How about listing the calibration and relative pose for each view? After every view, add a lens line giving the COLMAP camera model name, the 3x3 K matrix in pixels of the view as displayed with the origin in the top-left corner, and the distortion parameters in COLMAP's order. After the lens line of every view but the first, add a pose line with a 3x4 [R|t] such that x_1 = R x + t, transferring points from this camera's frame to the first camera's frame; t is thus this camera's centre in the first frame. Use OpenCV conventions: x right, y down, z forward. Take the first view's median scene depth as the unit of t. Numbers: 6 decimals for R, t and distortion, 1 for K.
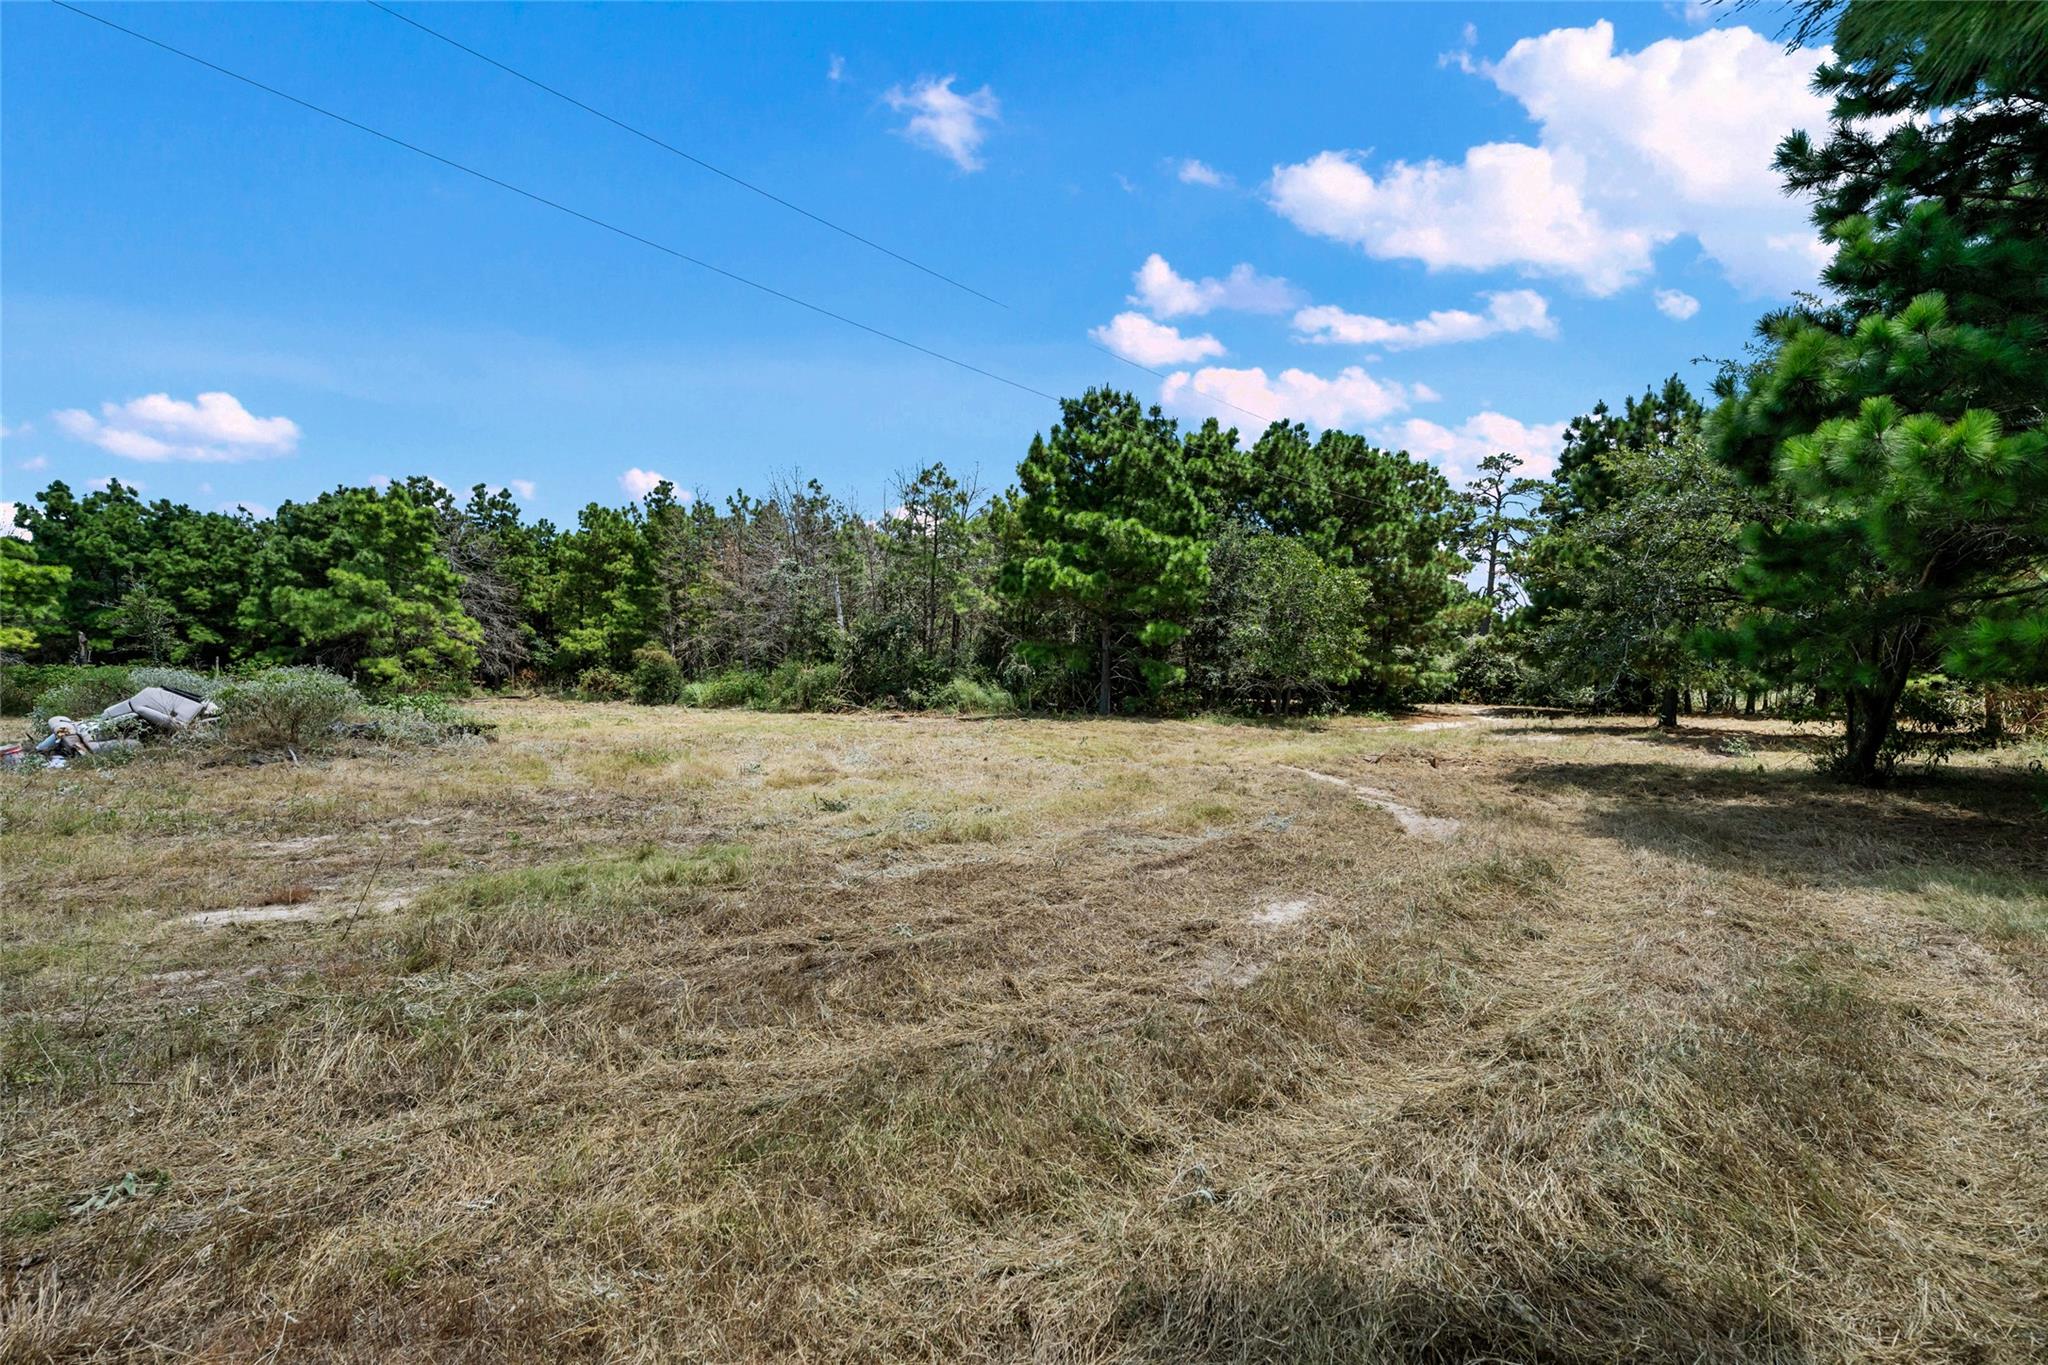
lens RADIAL K [[872.8, 0, 1032.4], [0, 872.8, 679.6], [0, 0, 1]] dist [-0.001860, 0.001285]
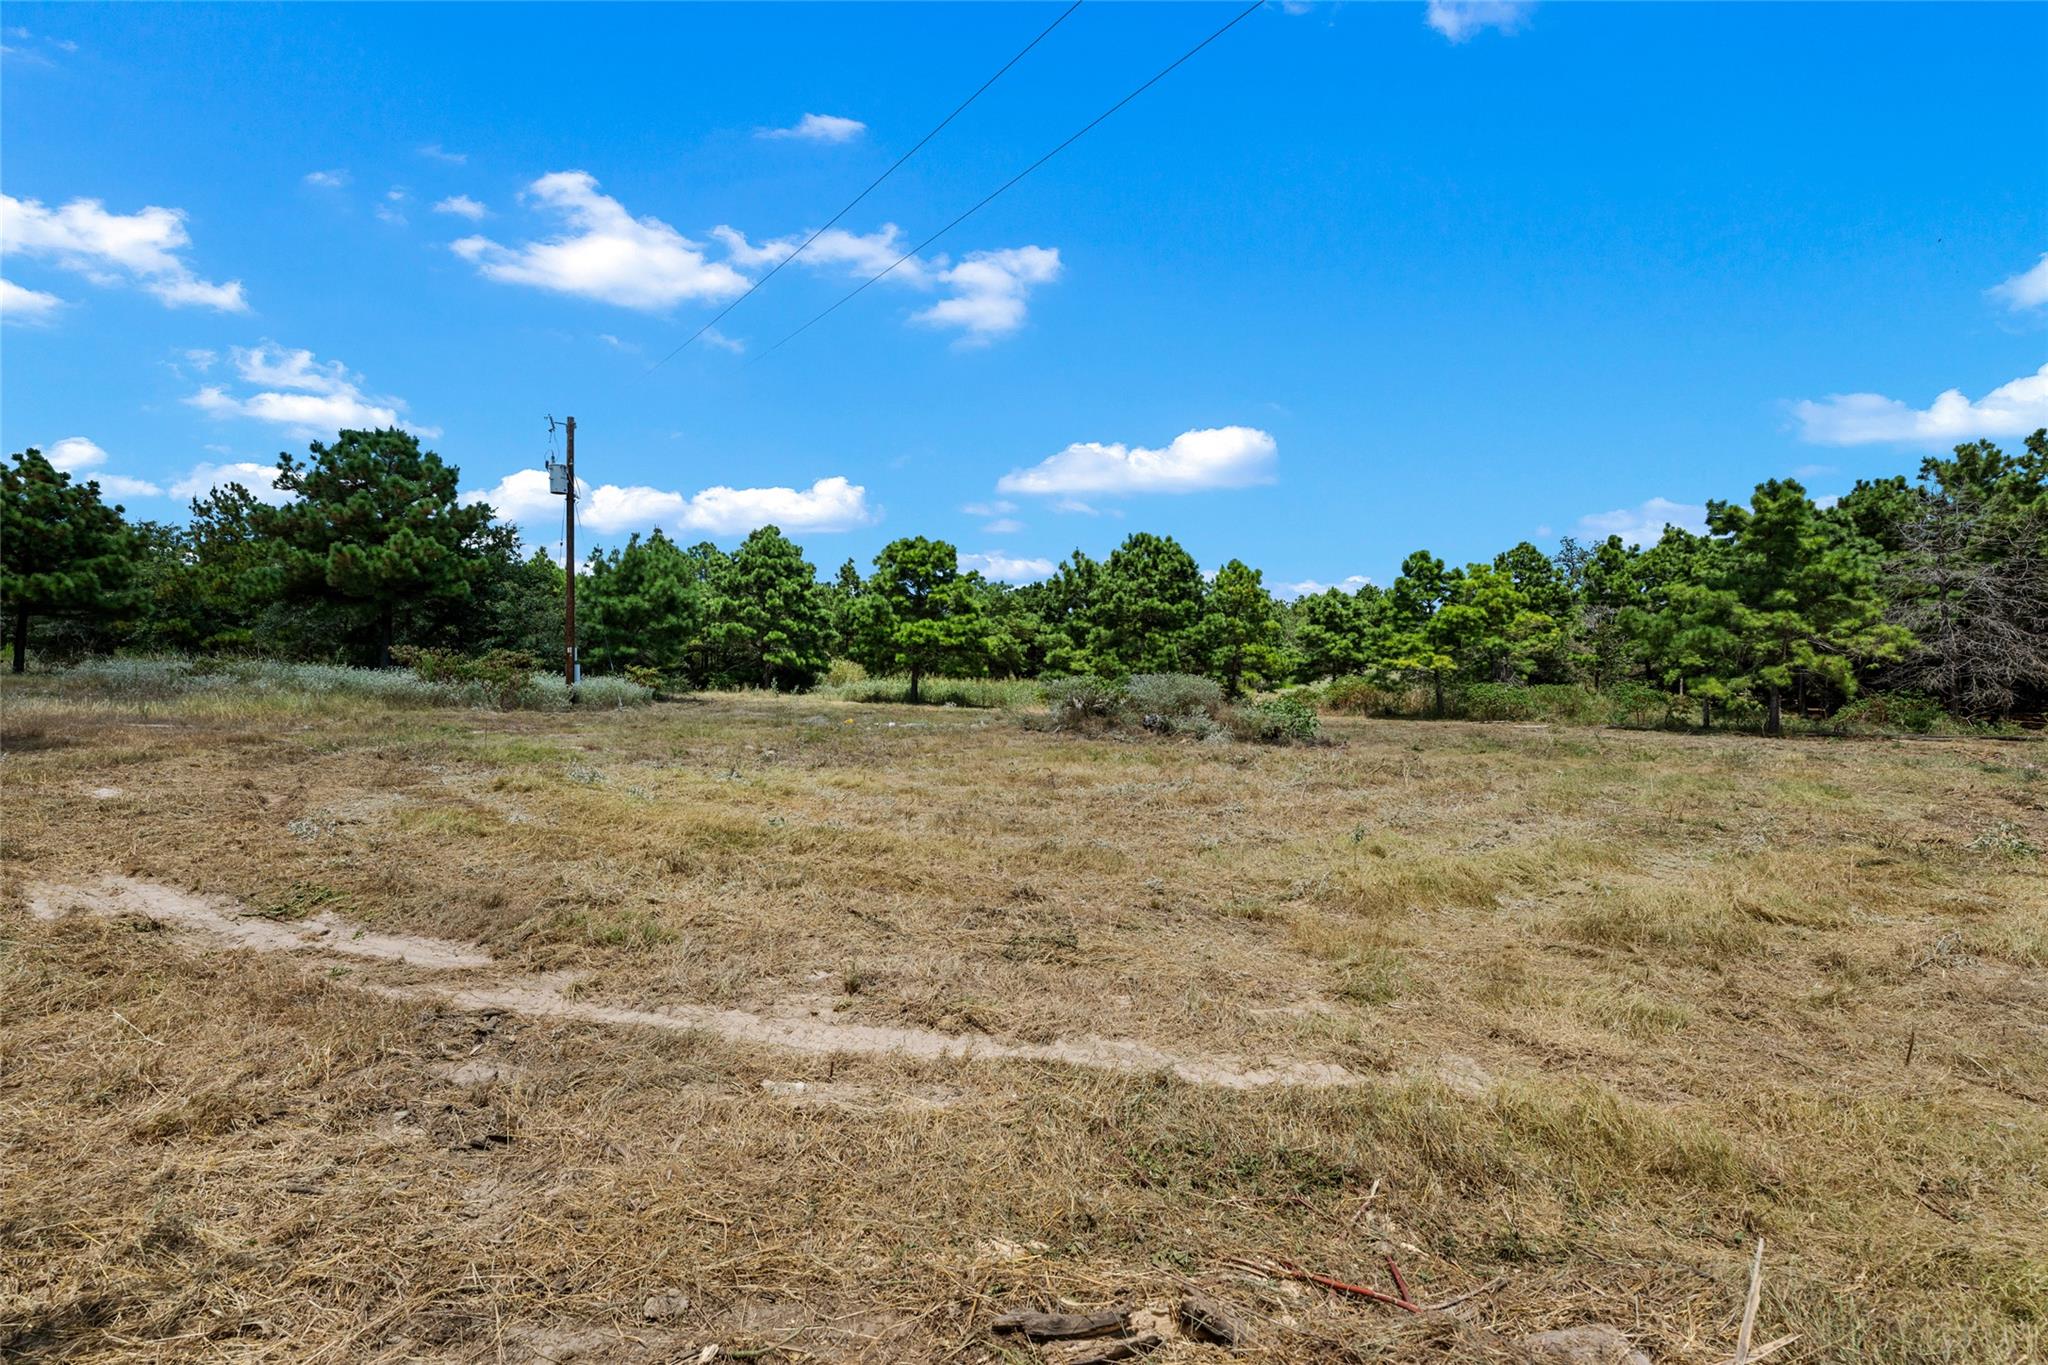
lens RADIAL K [[872.8, 0, 1023.0], [0, 872.8, 680.0], [0, 0, 1]] dist [-0.001860, 0.001285]
pose [[-0.152115, -0.004637, -0.988352, 0.210511], [-0.032692, 0.999465, 0.000342, -0.000060], [0.987822, 0.032364, -0.152185, 0.383394]]
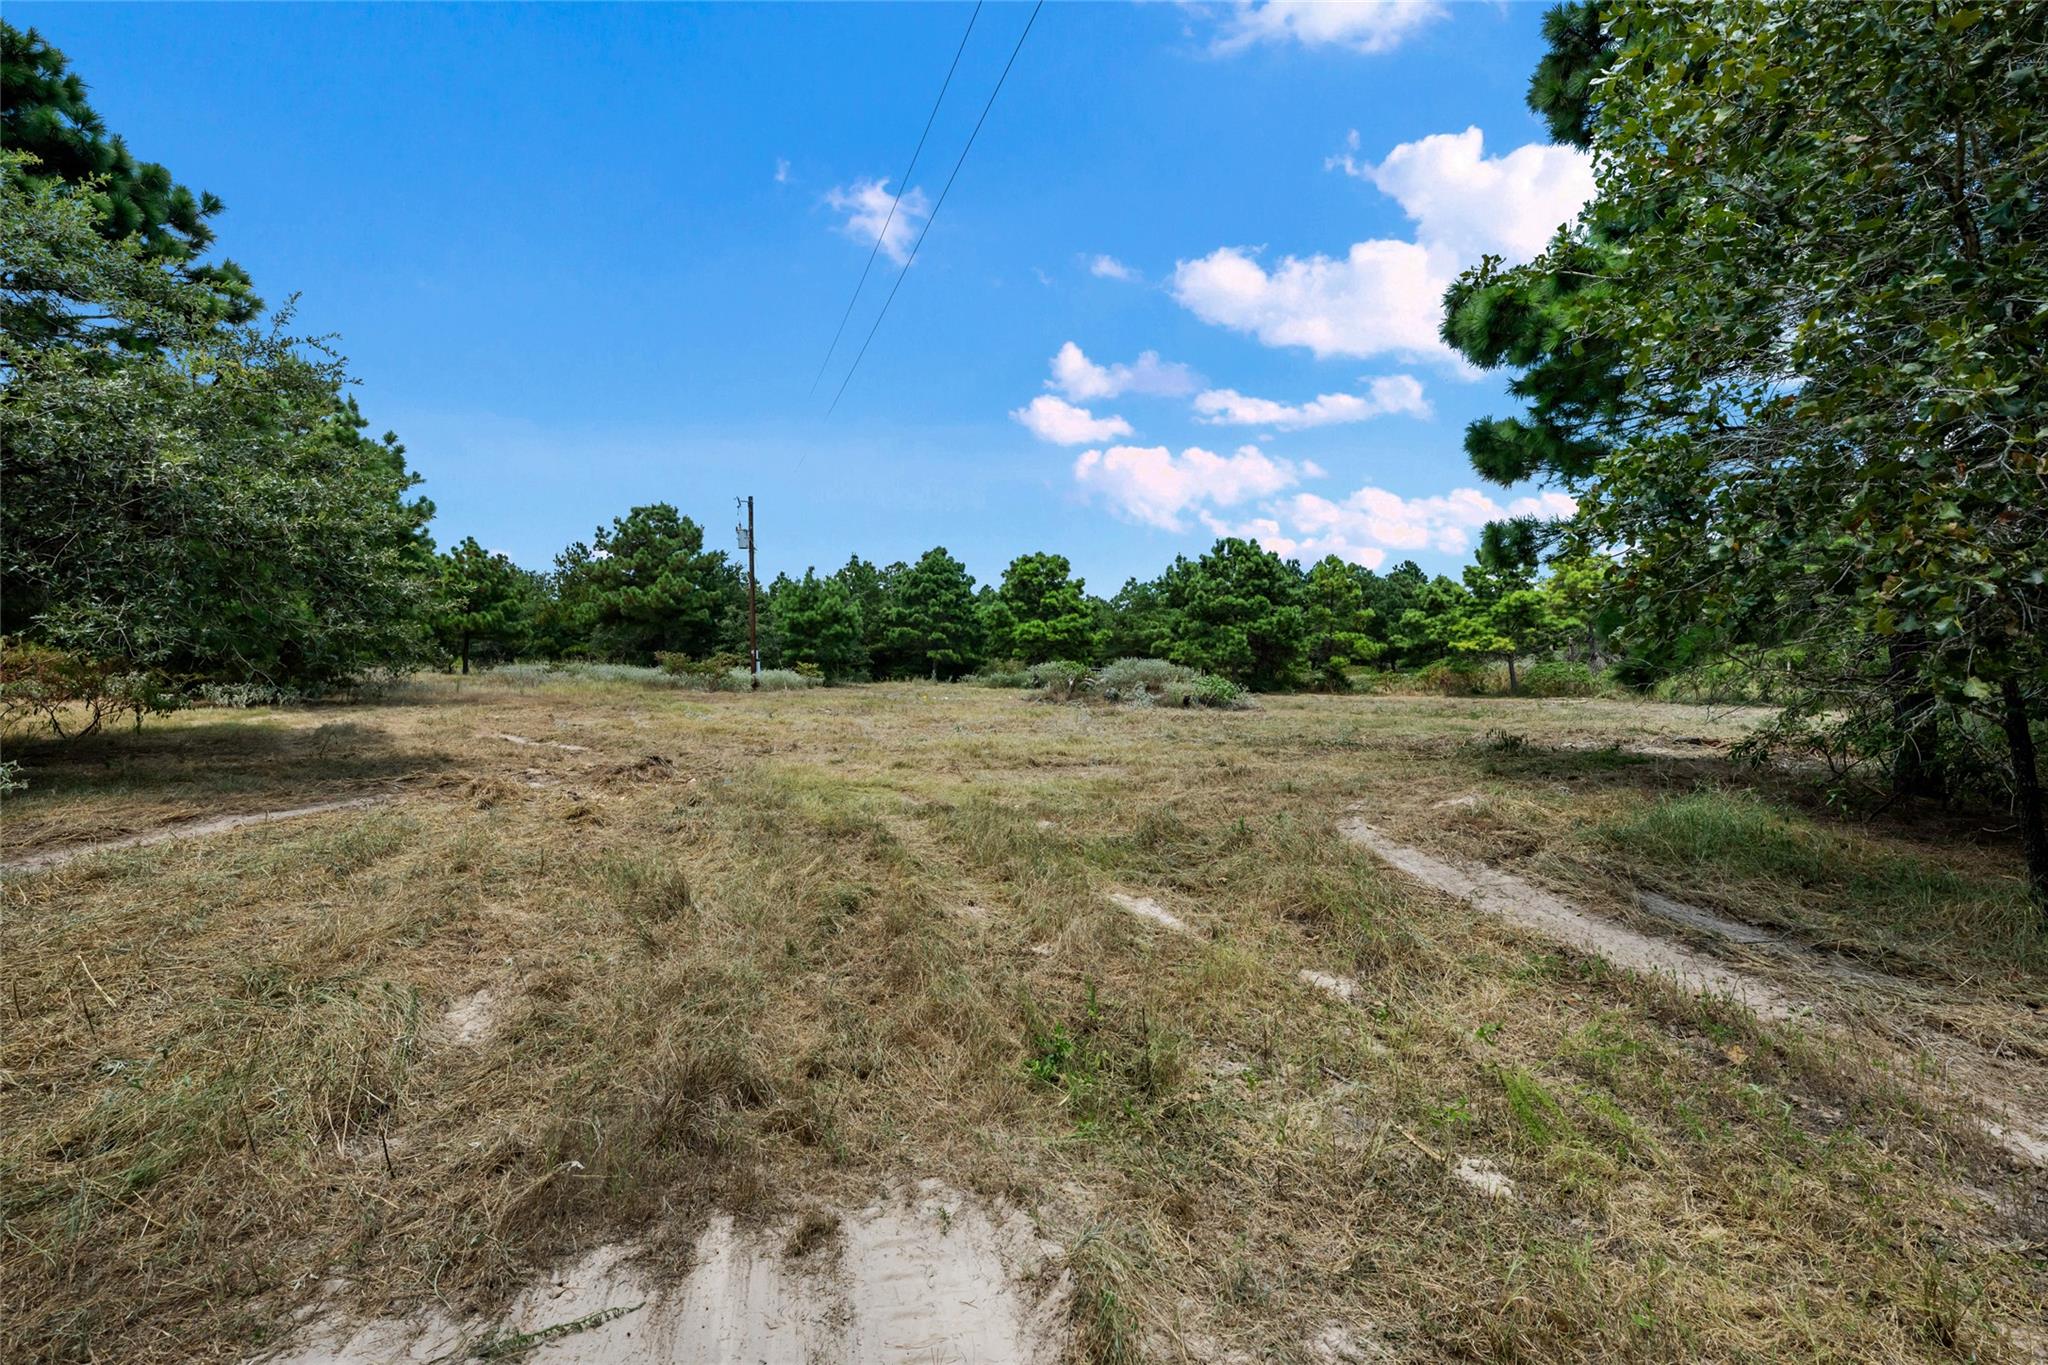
lens RADIAL K [[872.8, 0, 1028.8], [0, 872.8, 679.5], [0, 0, 1]] dist [-0.001860, 0.001285]
pose [[-0.418422, 0.006222, -0.908231, 0.364705], [-0.013759, 0.999818, 0.013188, 0.002452], [0.908148, 0.018014, -0.418261, 0.619601]]
